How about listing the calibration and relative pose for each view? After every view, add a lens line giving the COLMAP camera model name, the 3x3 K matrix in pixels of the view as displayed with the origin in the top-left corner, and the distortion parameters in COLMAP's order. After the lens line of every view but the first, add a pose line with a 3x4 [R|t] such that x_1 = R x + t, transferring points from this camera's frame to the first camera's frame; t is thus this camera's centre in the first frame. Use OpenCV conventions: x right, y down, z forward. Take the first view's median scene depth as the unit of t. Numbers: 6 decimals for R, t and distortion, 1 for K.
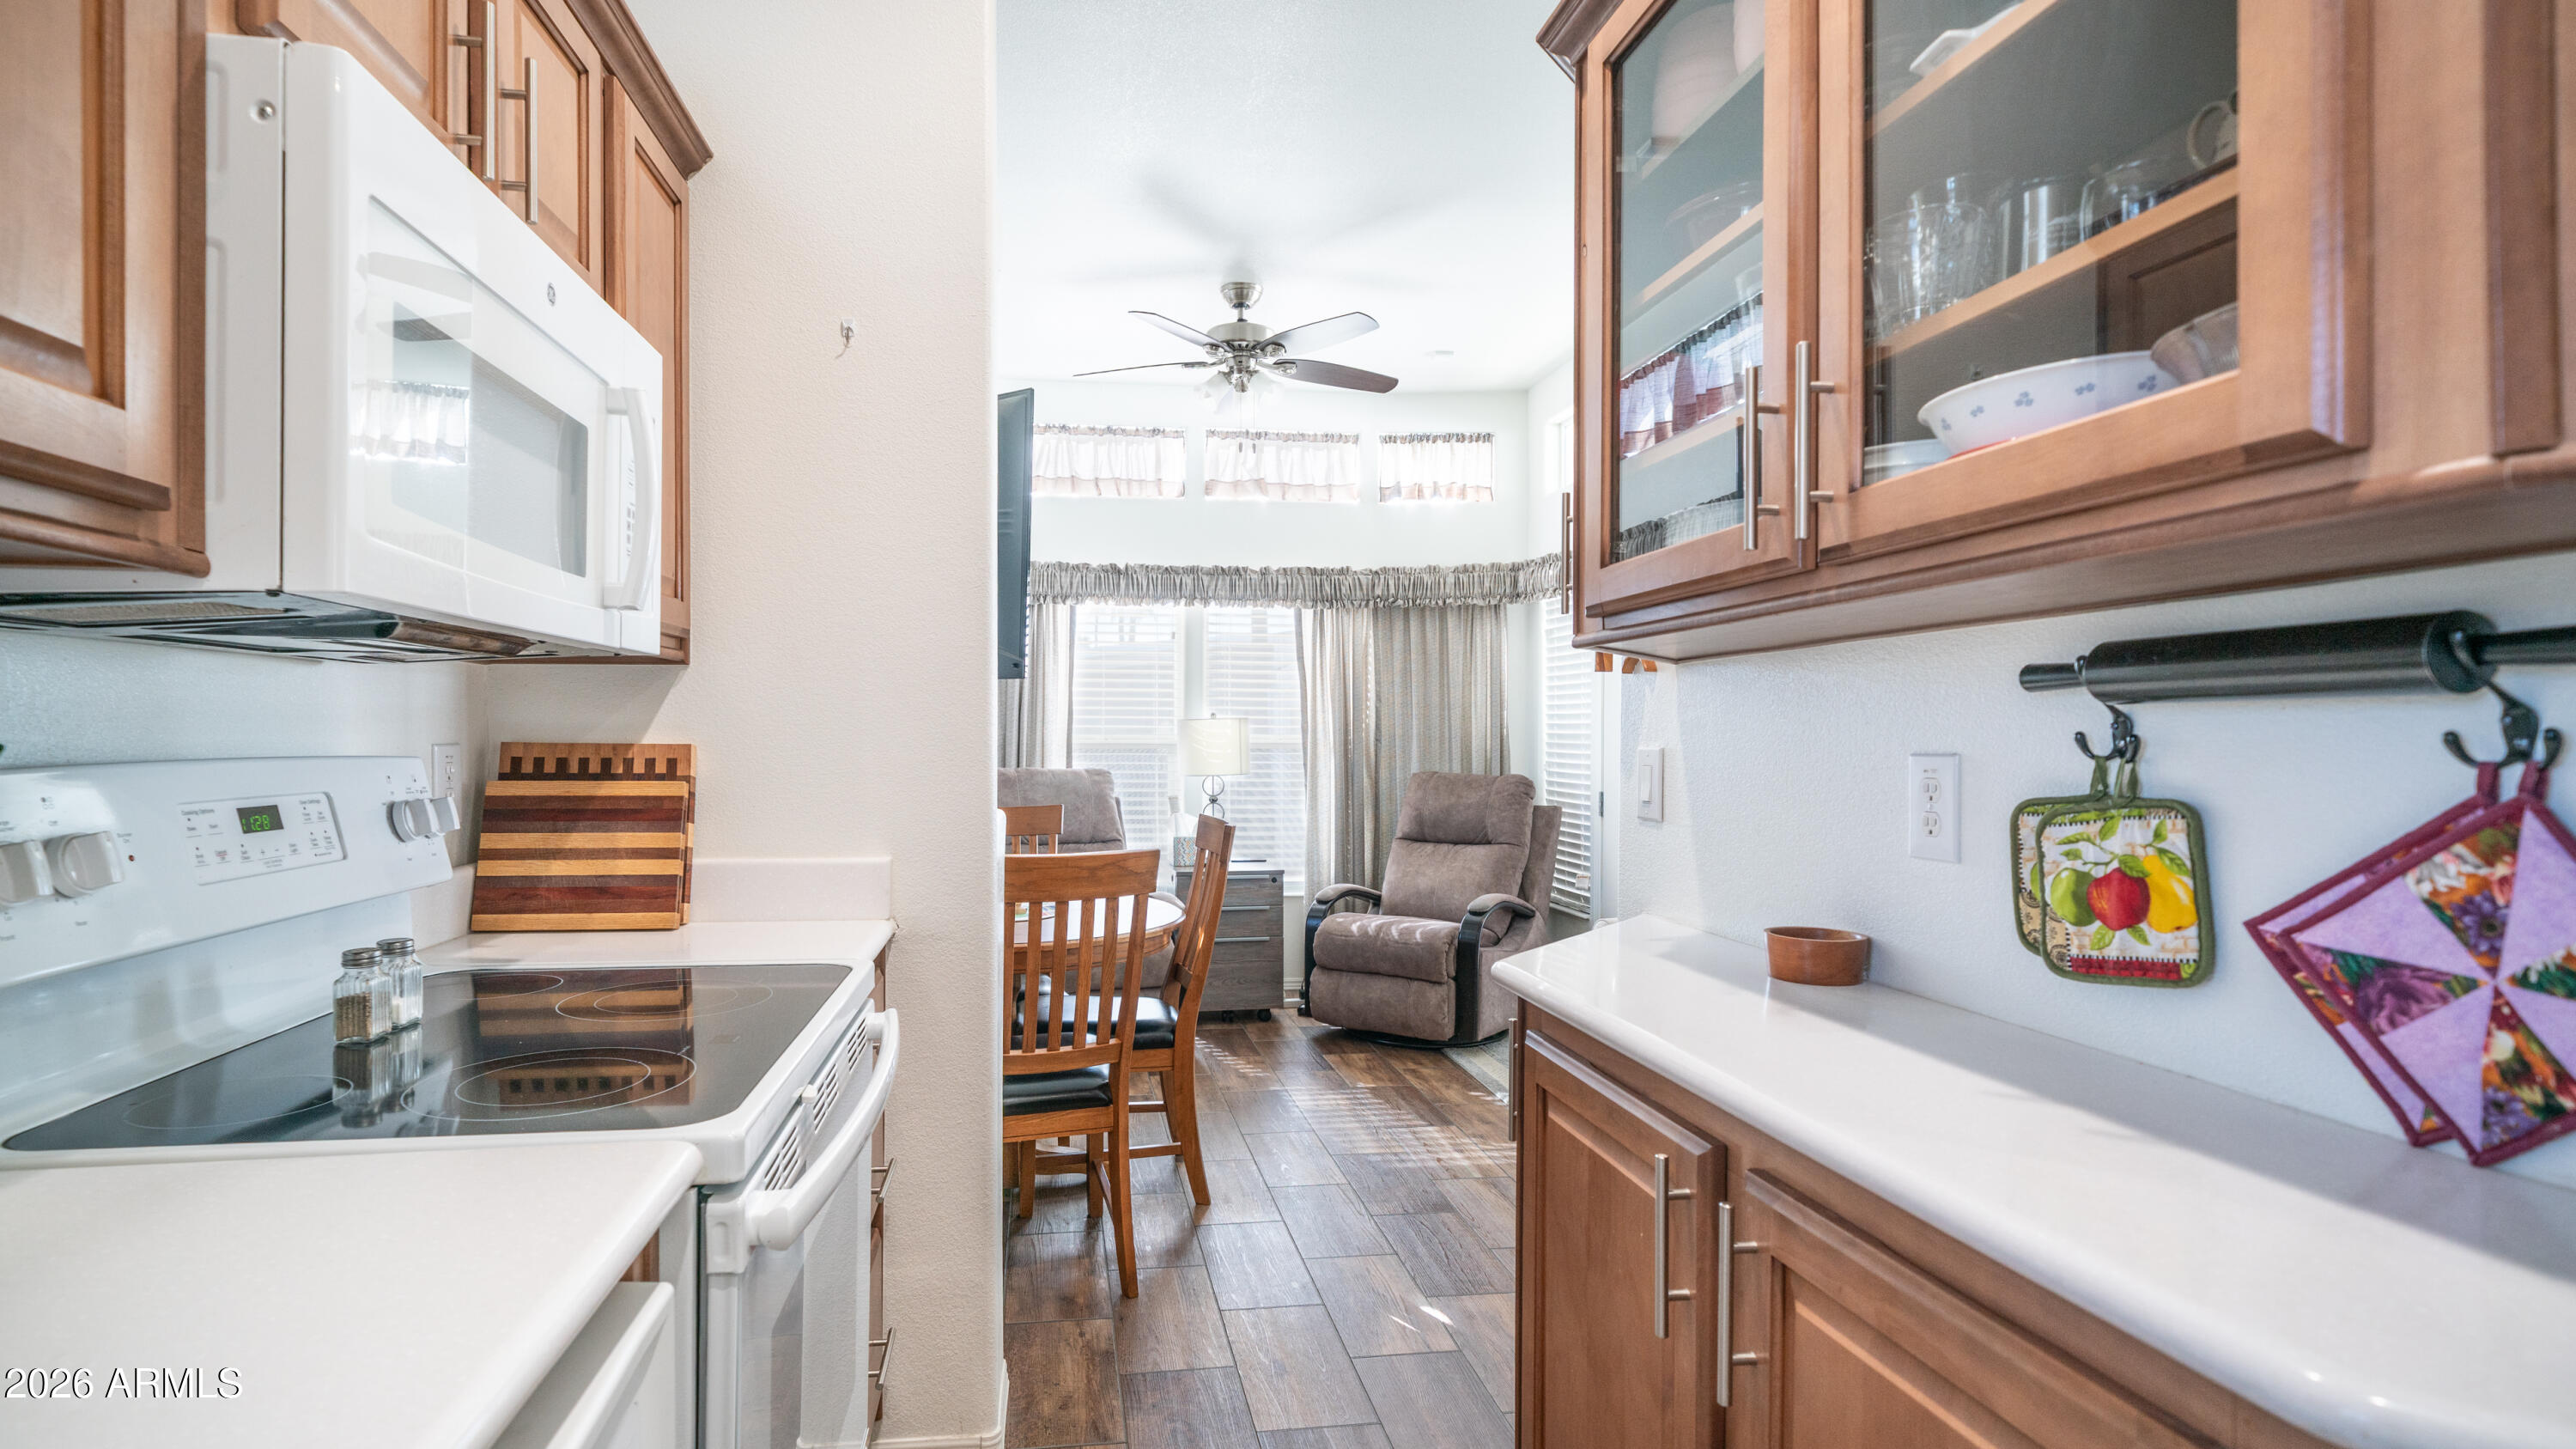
lens RADIAL K [[1240.5, 0, 1198.2], [0, 1240.5, 744.2], [0, 0, 1]] dist [-0.001165, 0.003236]
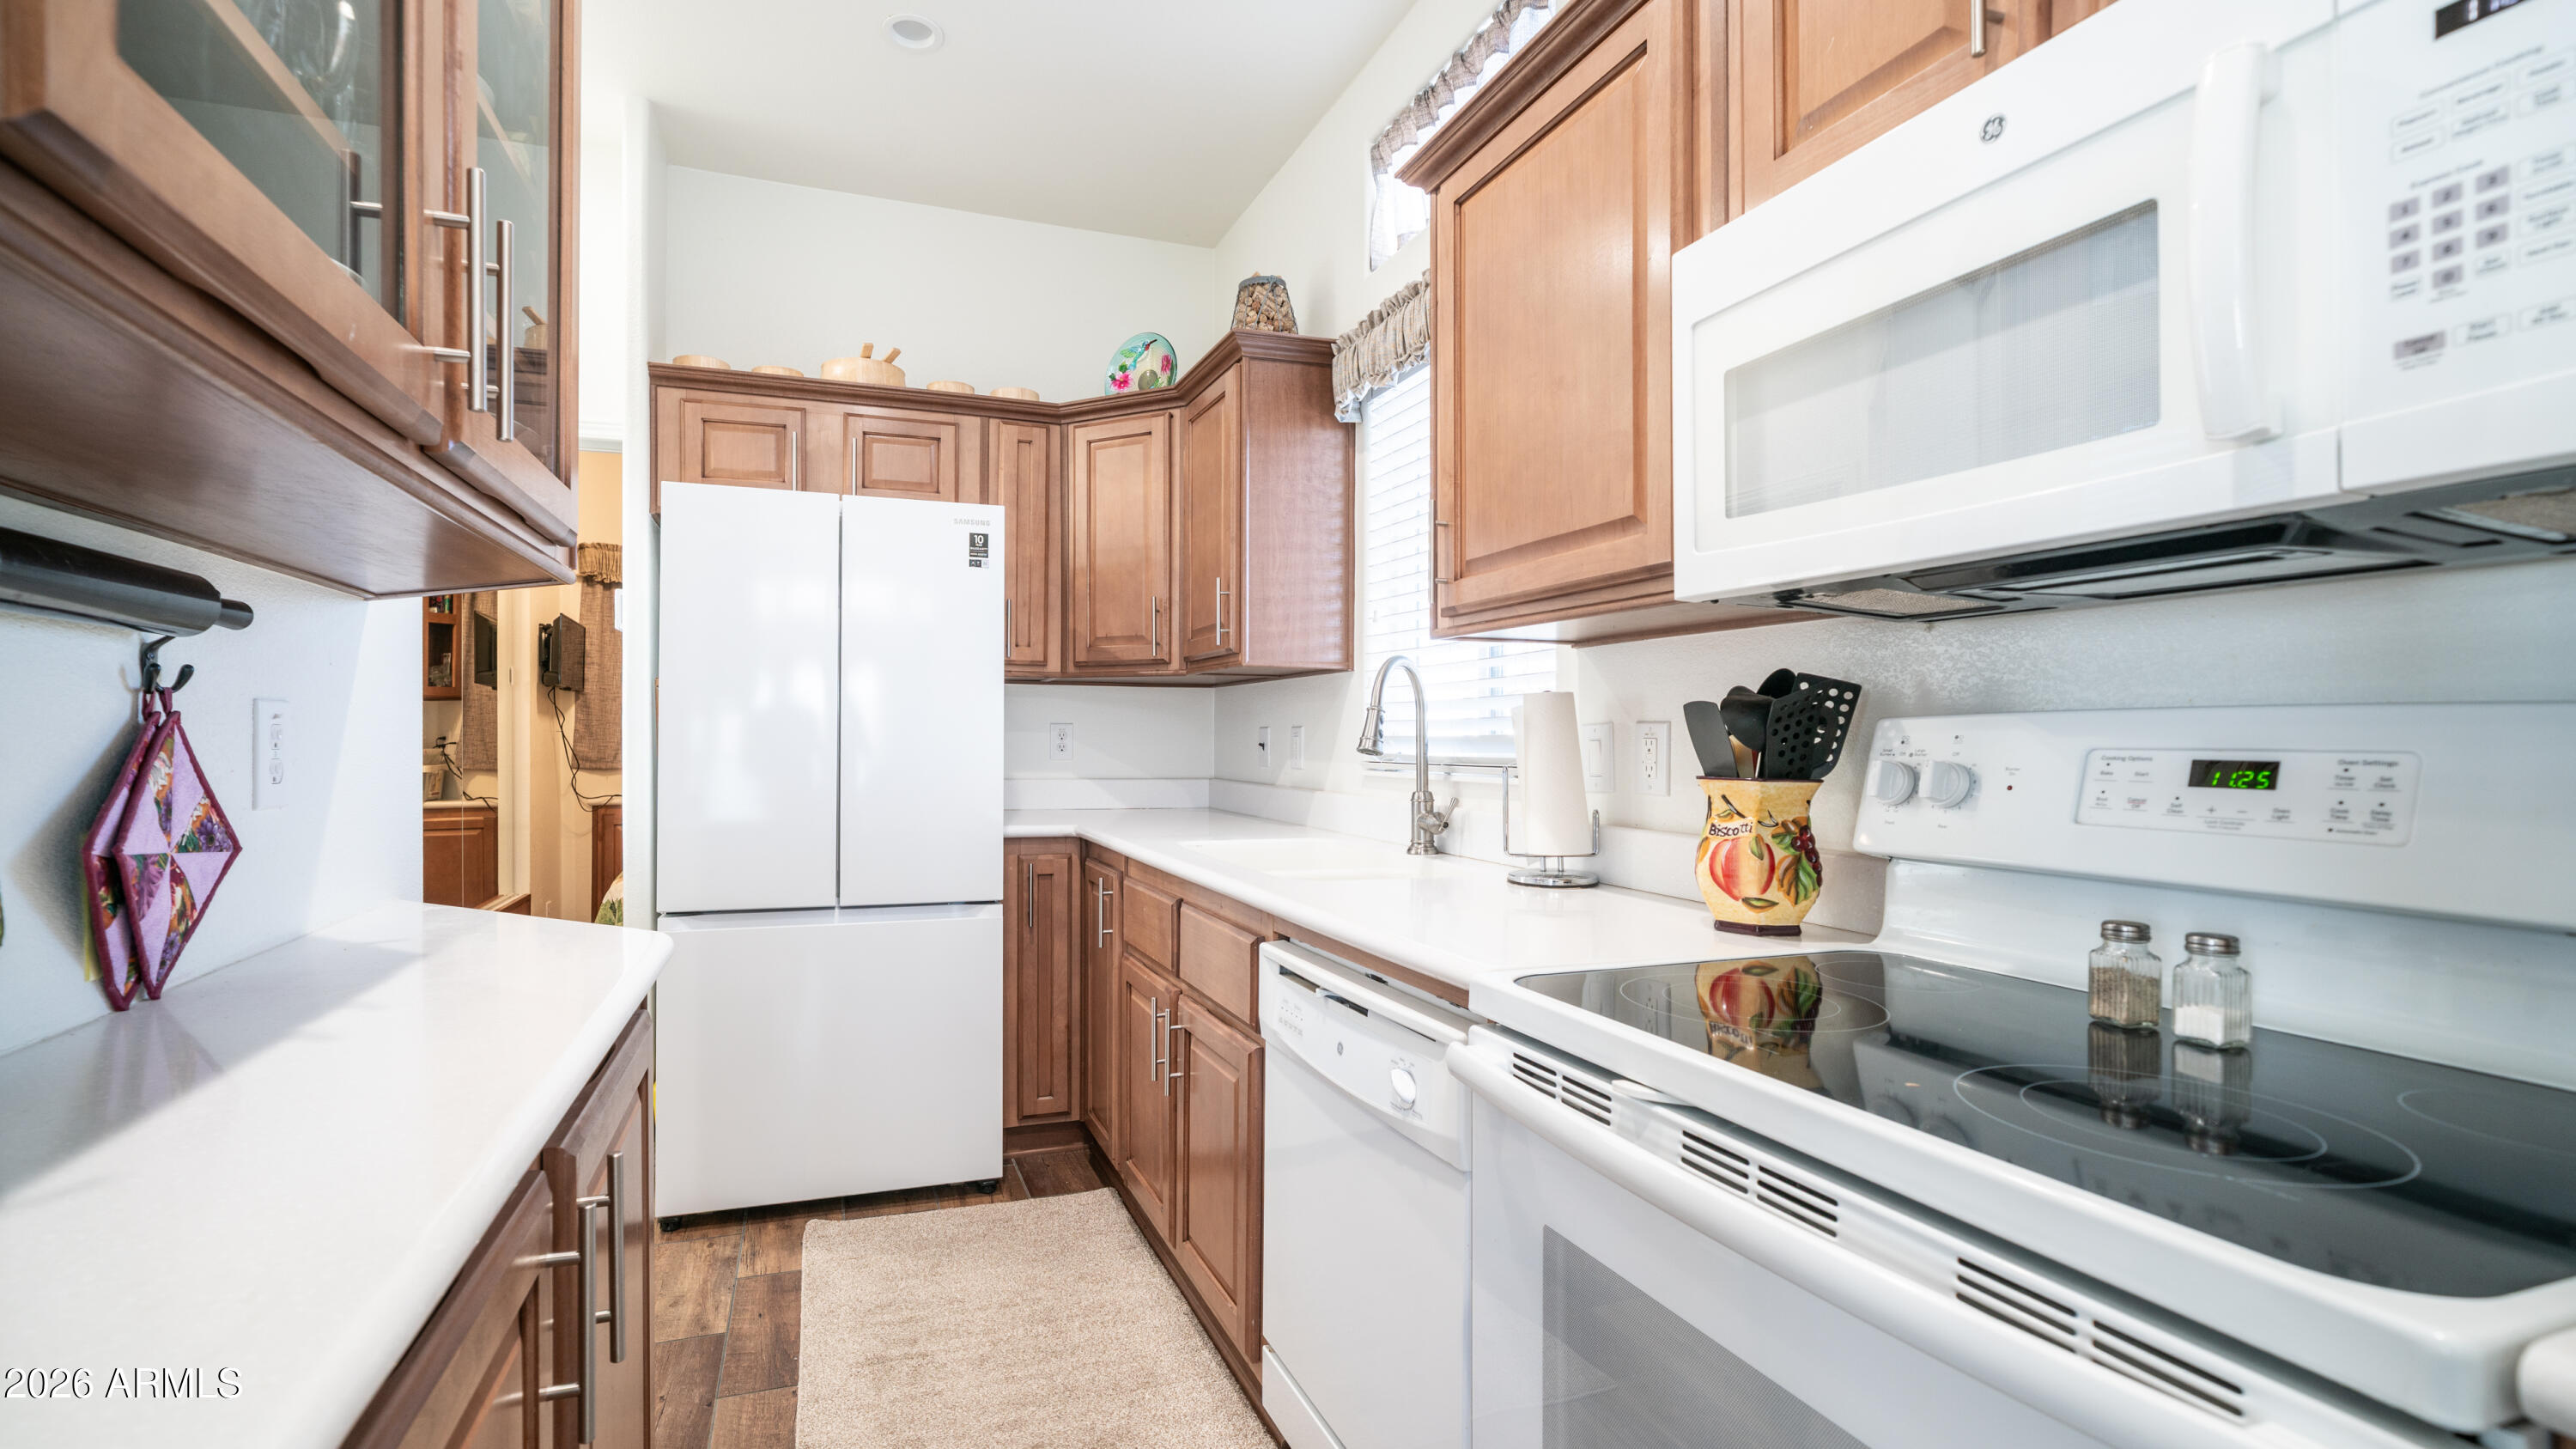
lens RADIAL K [[1073.0, 0, 1167.1], [0, 1073.0, 733.2], [0, 0, 1]] dist [-0.001406, 0.000607]
pose [[-0.983177, -0.007453, -0.182502, 0.134335], [-0.008310, 0.999958, 0.003928, 0.033248], [0.182465, 0.005379, -0.983198, 1.588009]]
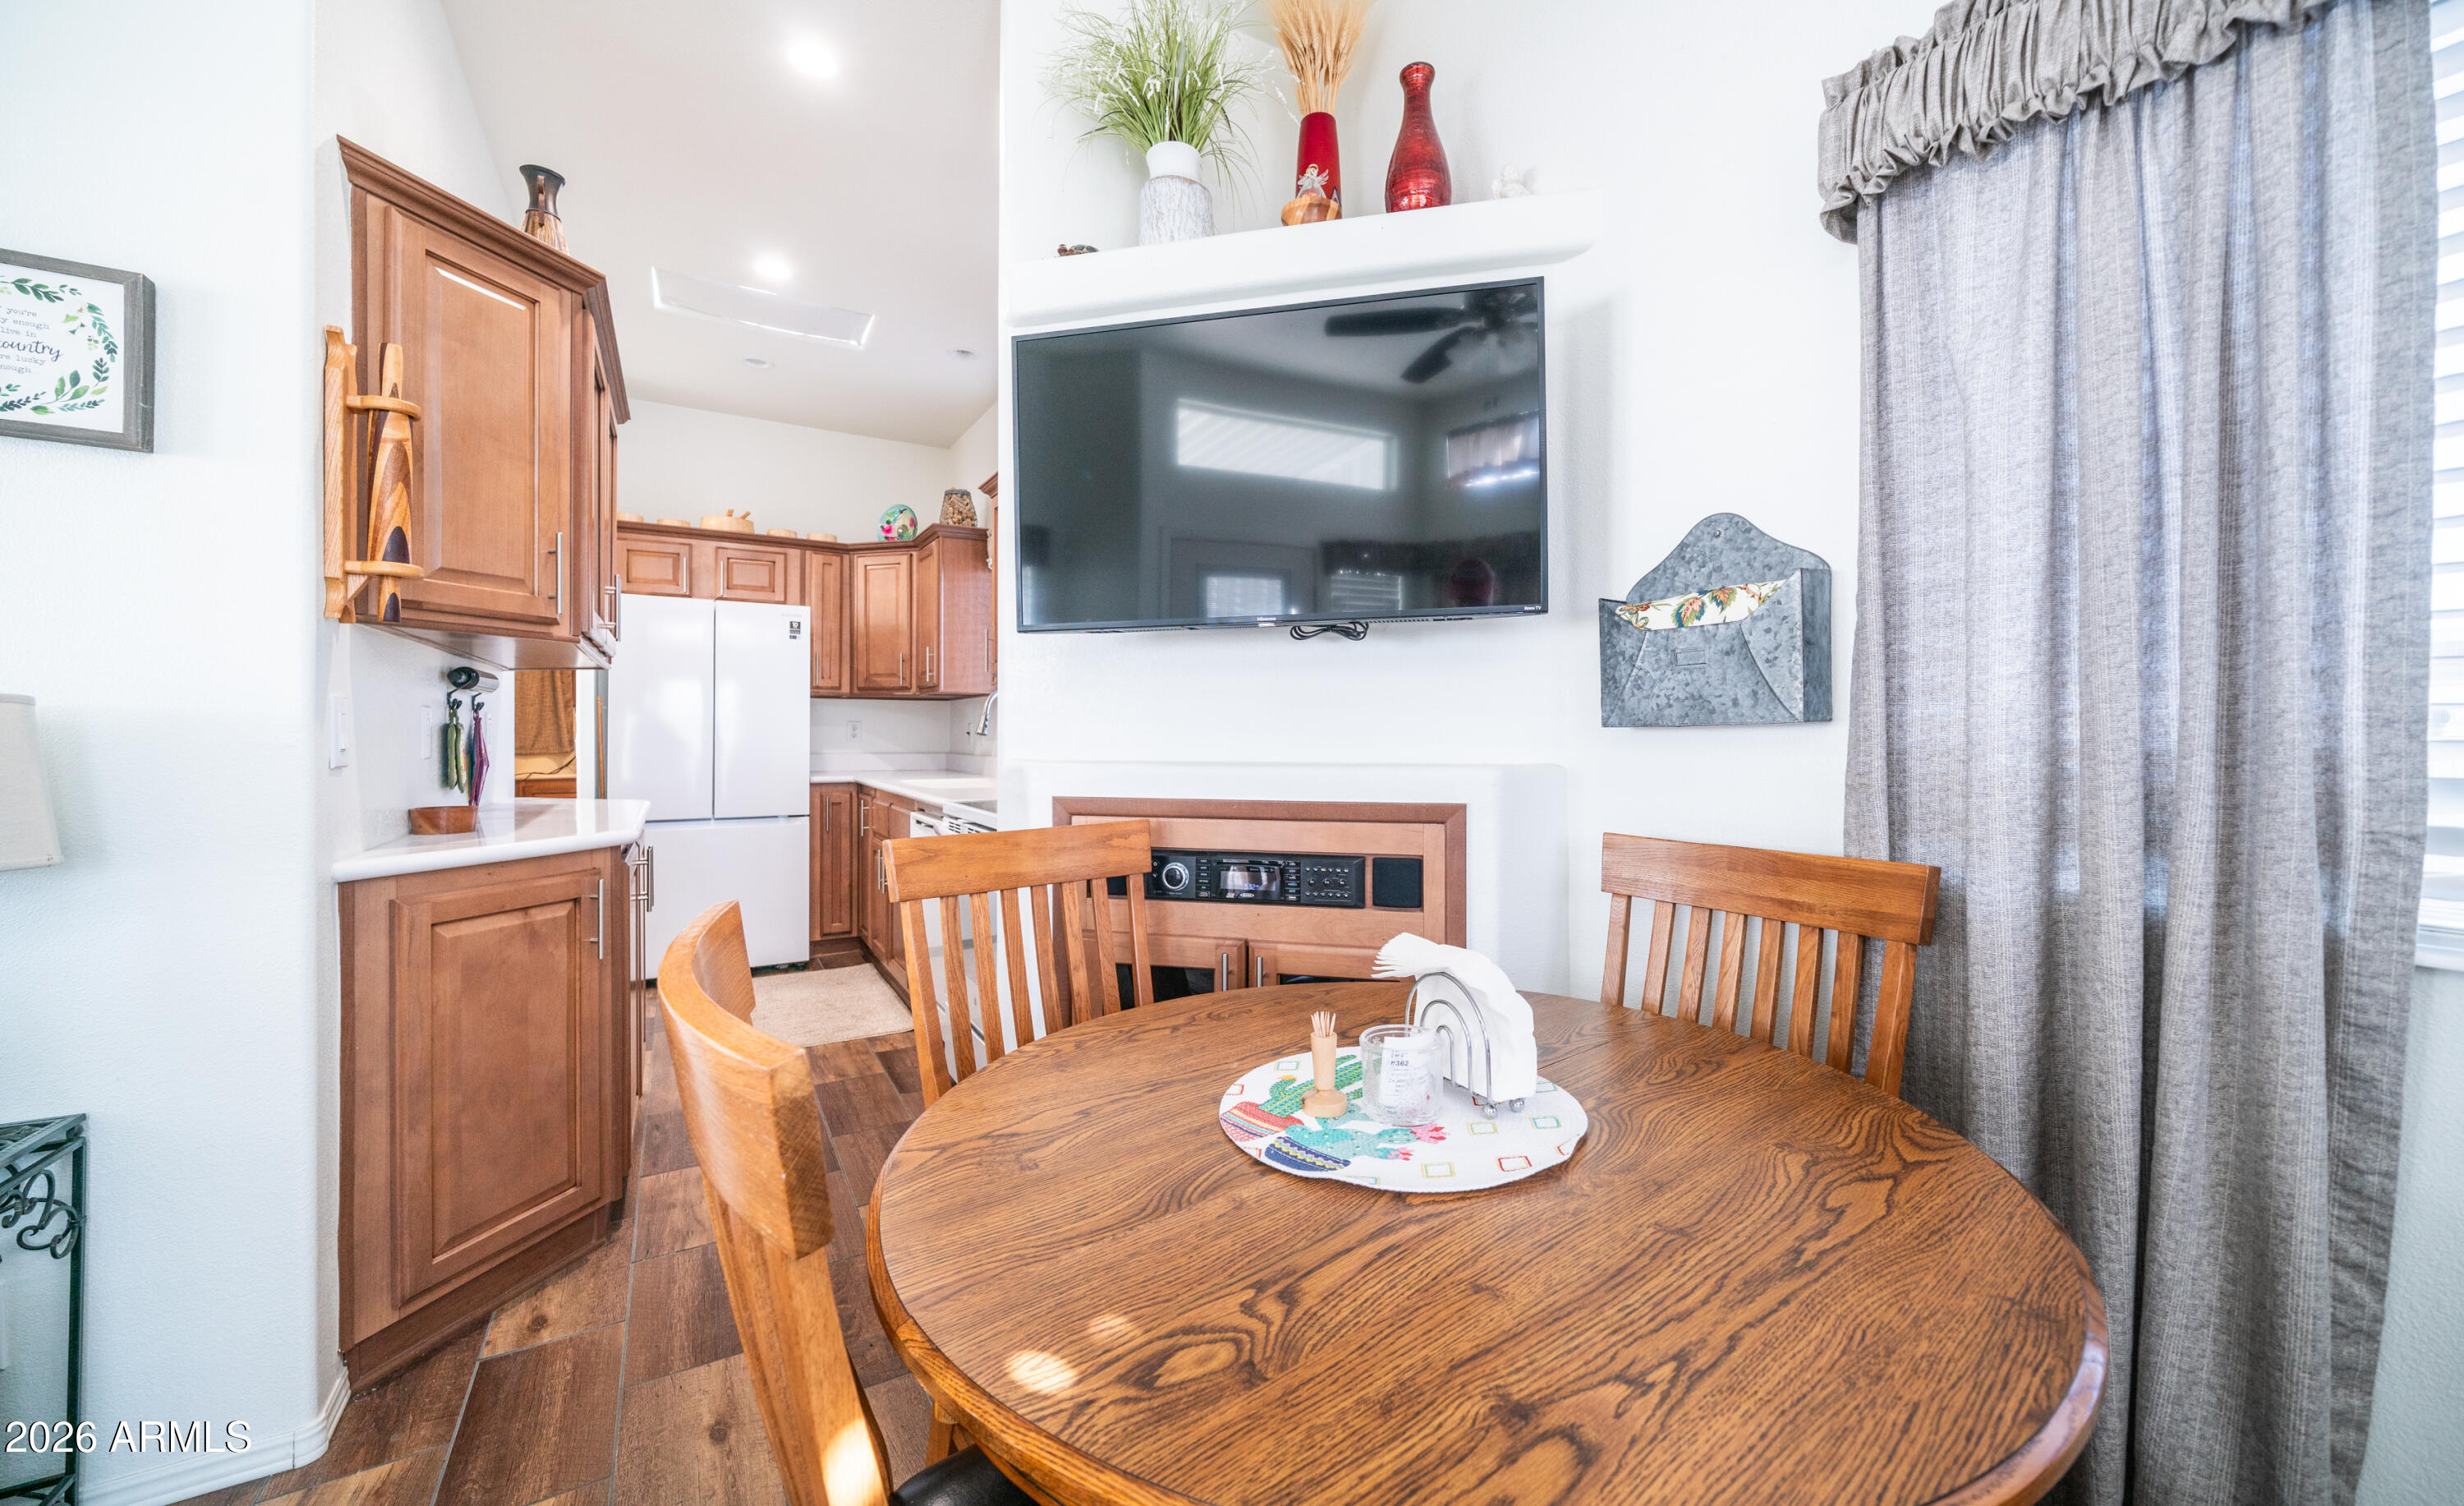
lens RADIAL K [[912.9, 0, 1262.6], [0, 912.9, 721.2], [0, 0, 1]] dist [-0.016467, 0.000004]
pose [[-0.902482, -0.006499, -0.430679, -0.011425], [-0.003865, 0.999968, -0.006992, 0.042469], [0.430711, -0.004646, -0.902478, 3.391979]]
